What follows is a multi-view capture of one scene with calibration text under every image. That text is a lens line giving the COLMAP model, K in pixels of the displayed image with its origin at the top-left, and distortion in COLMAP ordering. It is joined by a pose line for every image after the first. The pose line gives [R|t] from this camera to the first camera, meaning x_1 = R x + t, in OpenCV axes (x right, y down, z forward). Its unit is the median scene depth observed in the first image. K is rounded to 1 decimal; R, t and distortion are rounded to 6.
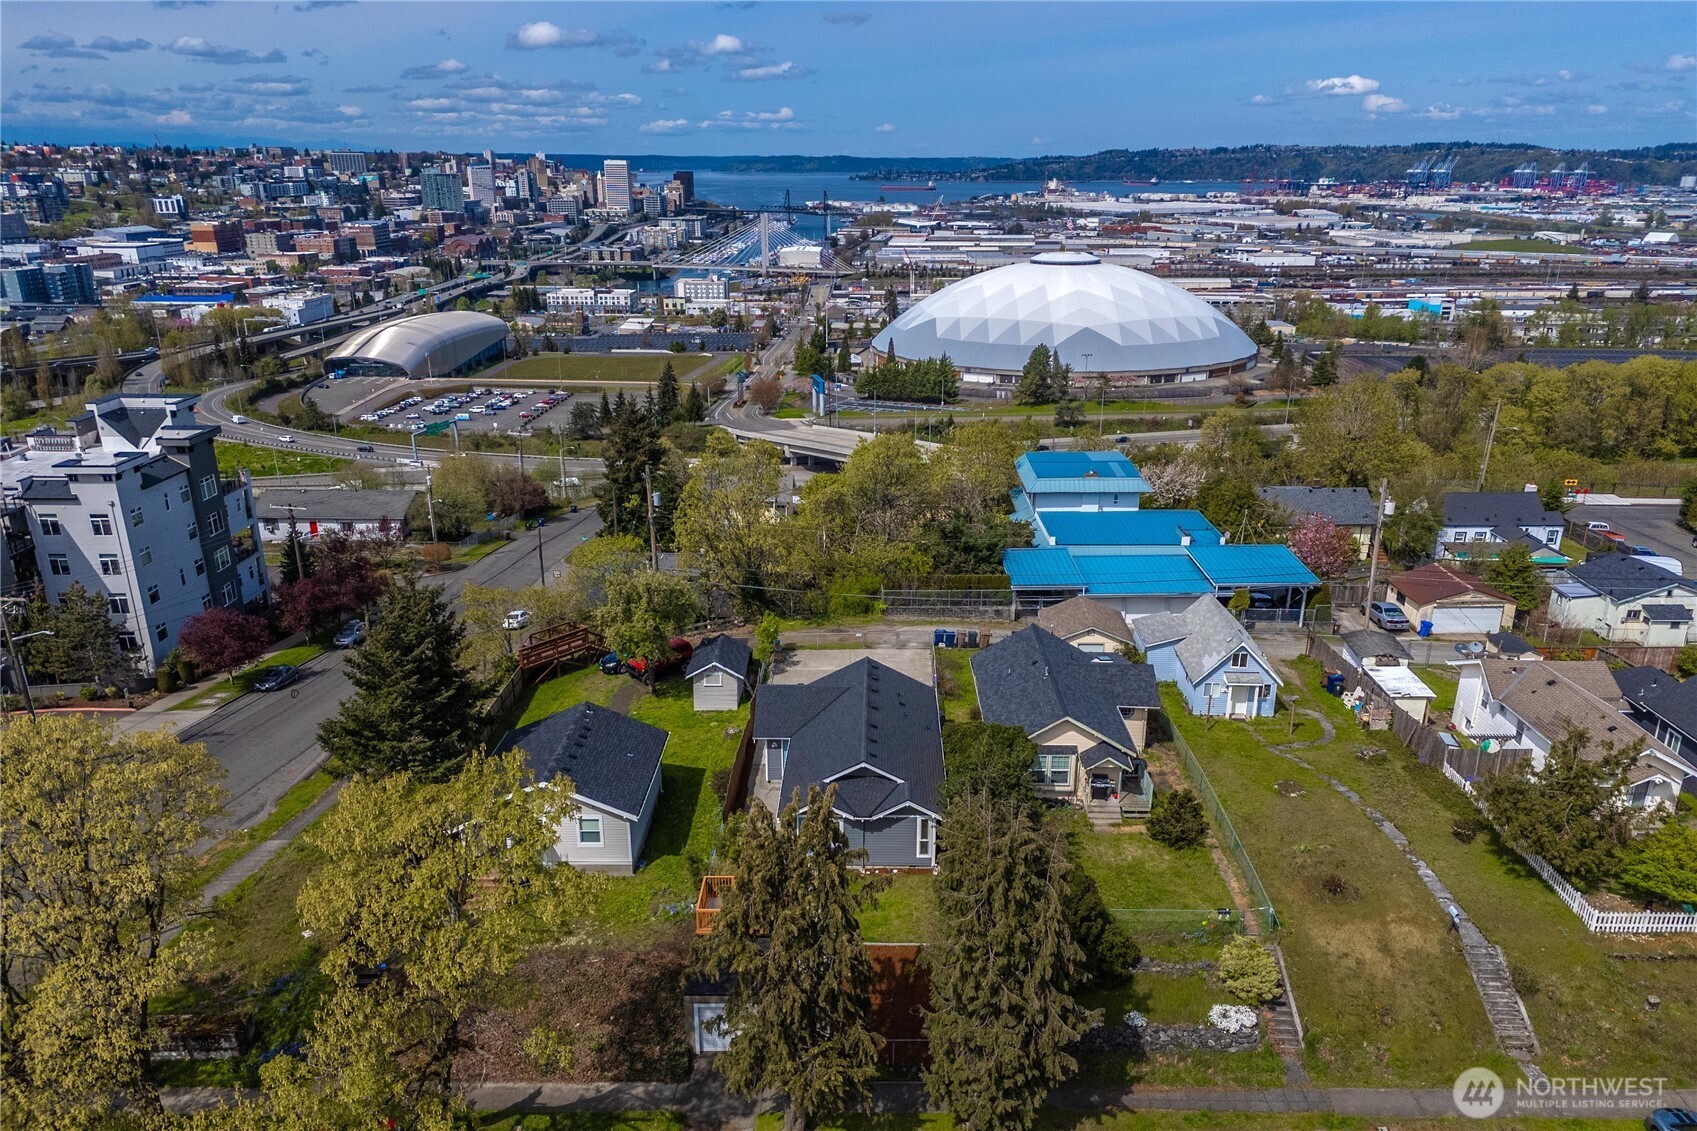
lens RADIAL K [[1277.3, 0, 851.1], [0, 1277.3, 567.1], [0, 0, 1]] dist [0.041944, -0.004226]
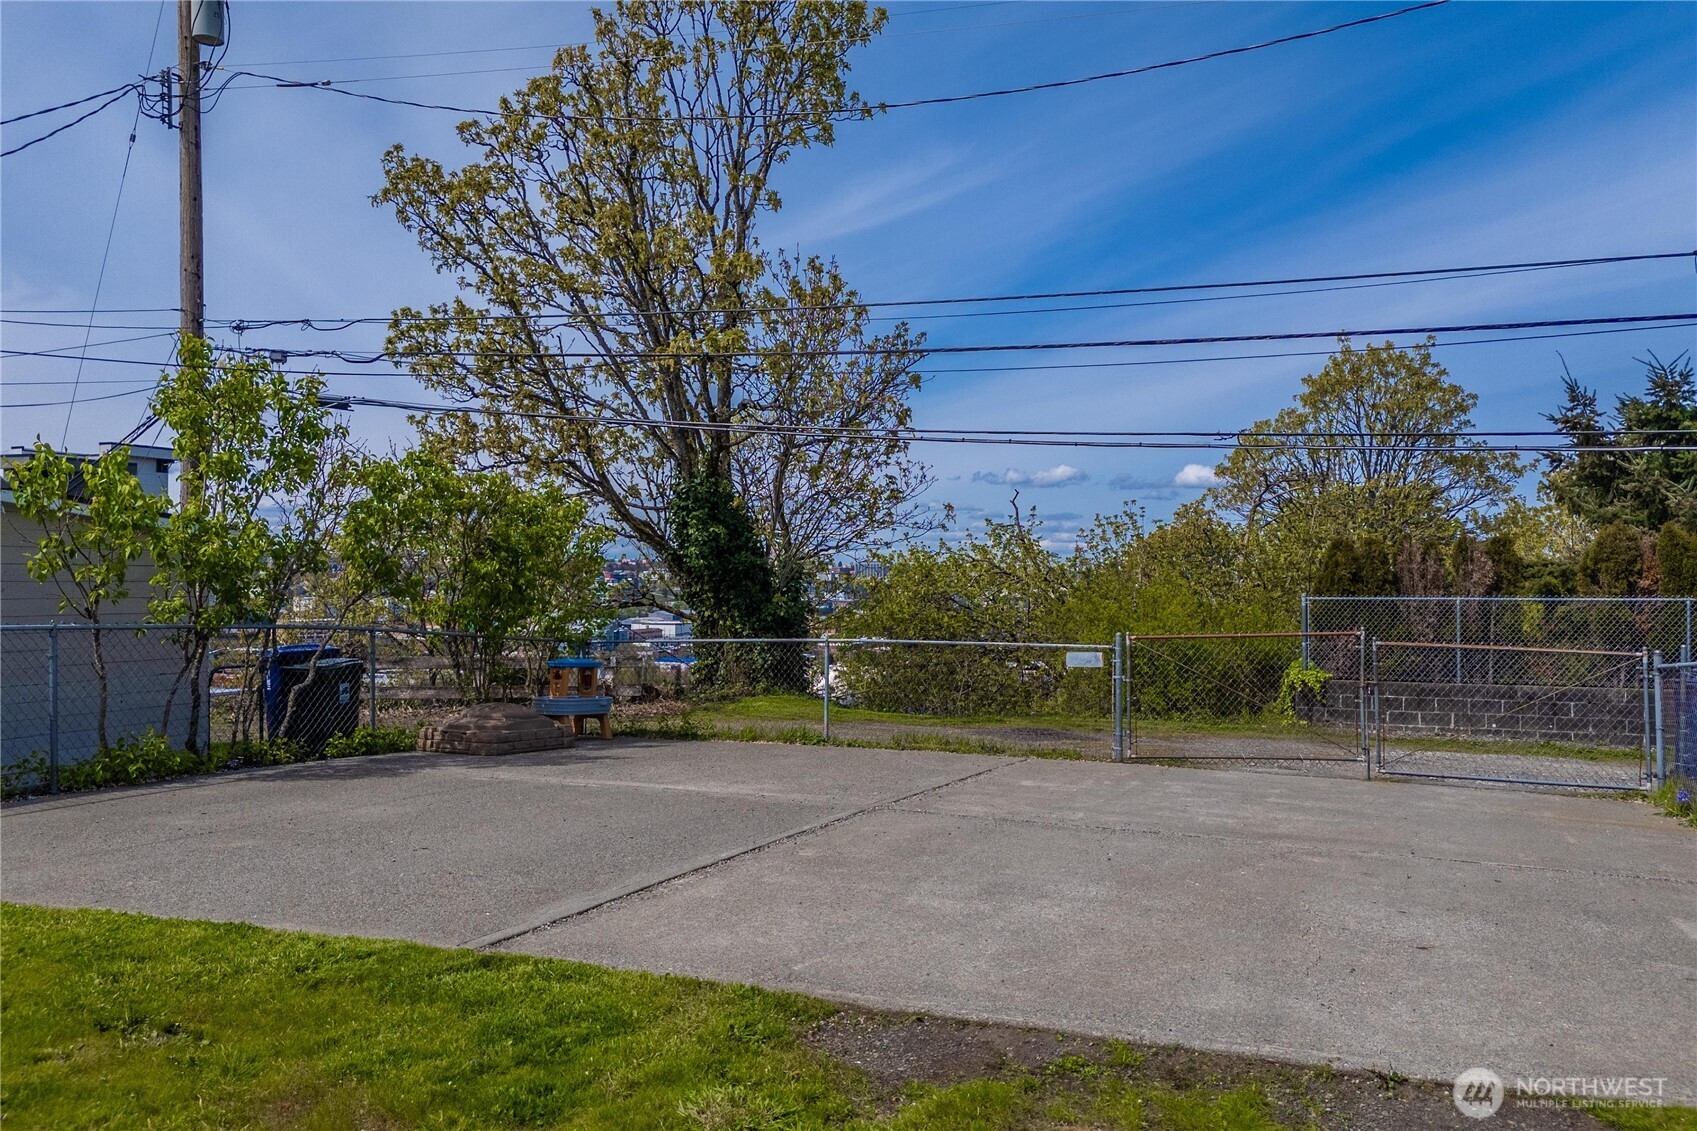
lens RADIAL K [[1241.6, 0, 848.5], [0, 1241.6, 565.5], [0, 0, 1]] dist [0.088721, -0.066670]
pose [[0.928503, -0.003342, -0.371309, 0.001695], [-0.111945, 0.950916, -0.288492, 0.004292], [0.354048, 0.309432, 0.882554, 0.041913]]
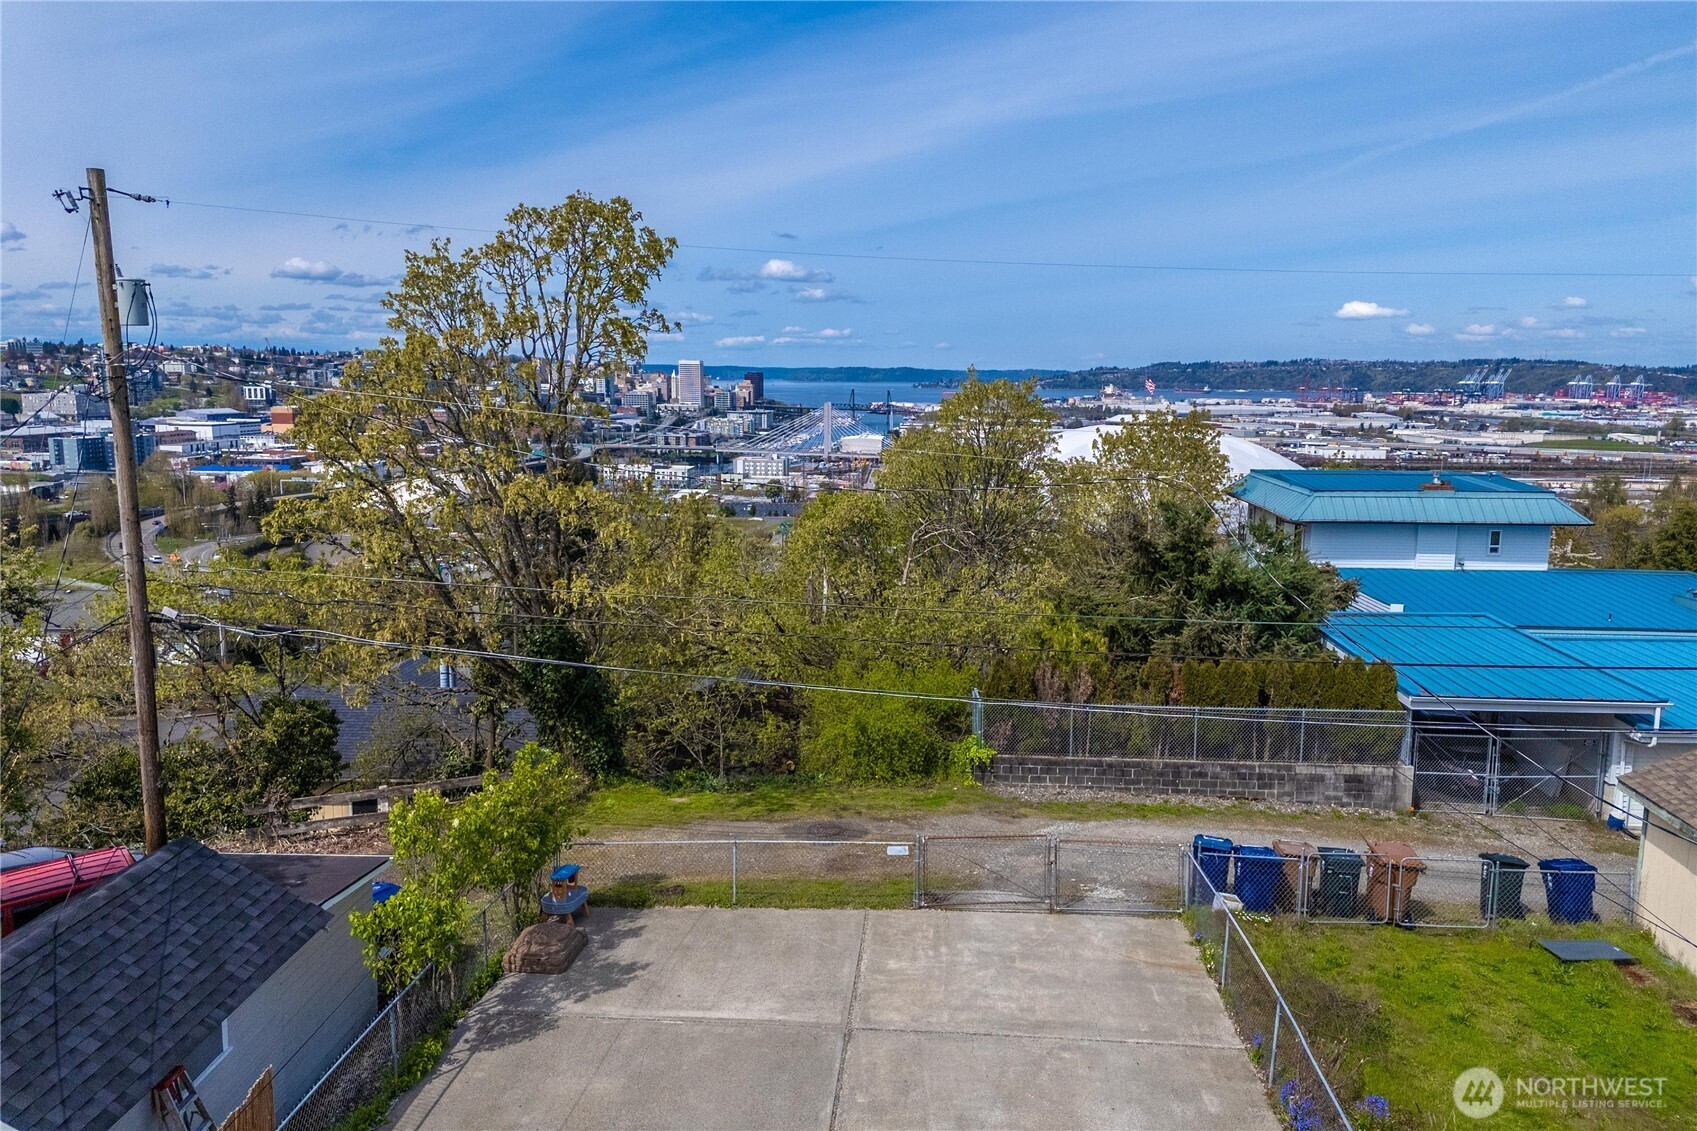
lens RADIAL K [[1241.6, 0, 848.5], [0, 1241.6, 565.5], [0, 0, 1]] dist [0.088721, -0.066670]
pose [[0.998602, 0.014819, -0.050731, 0.000394], [-0.022416, 0.988028, -0.152635, 0.001729], [0.047862, 0.153558, 0.986980, 0.036649]]
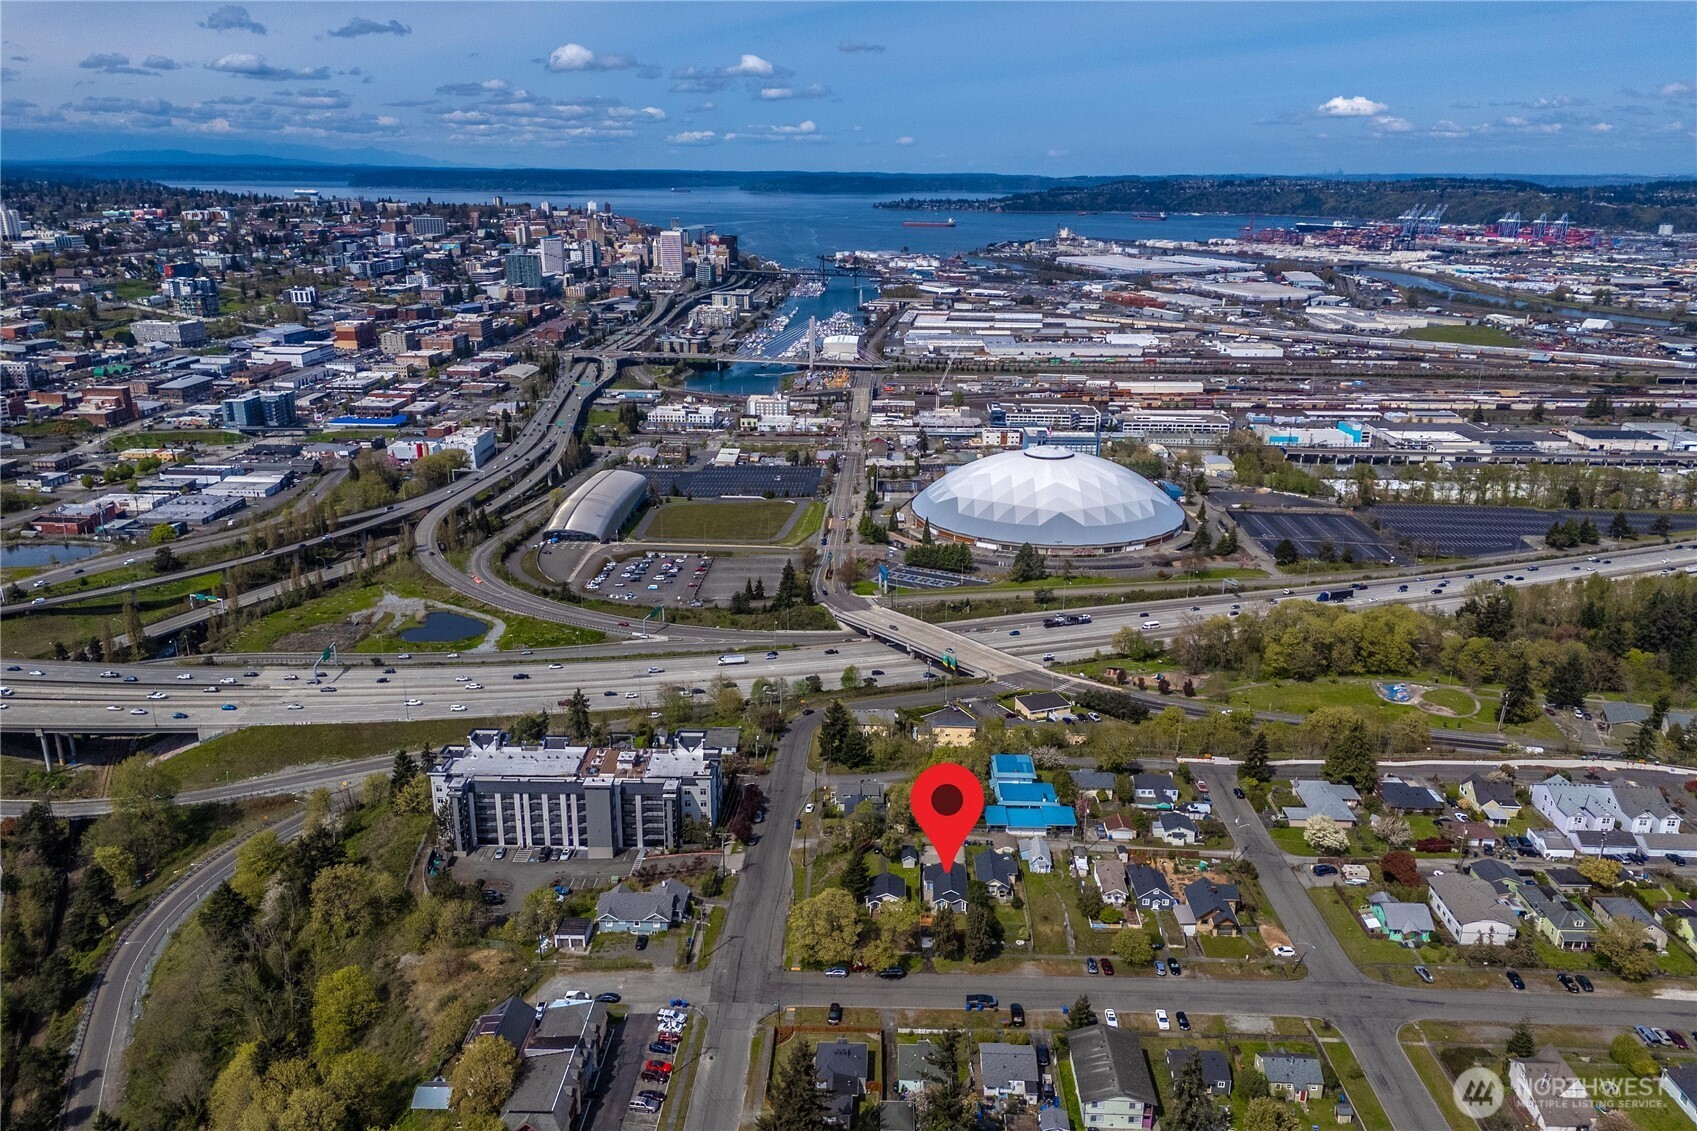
lens RADIAL K [[1241.6, 0, 848.5], [0, 1241.6, 565.5], [0, 0, 1]] dist [0.088721, -0.066670]
pose [[0.999819, 0.010771, -0.015701, -0.009571], [-0.010797, 0.999940, -0.001594, -0.032127], [0.015683, 0.001763, 0.999875, -0.112750]]
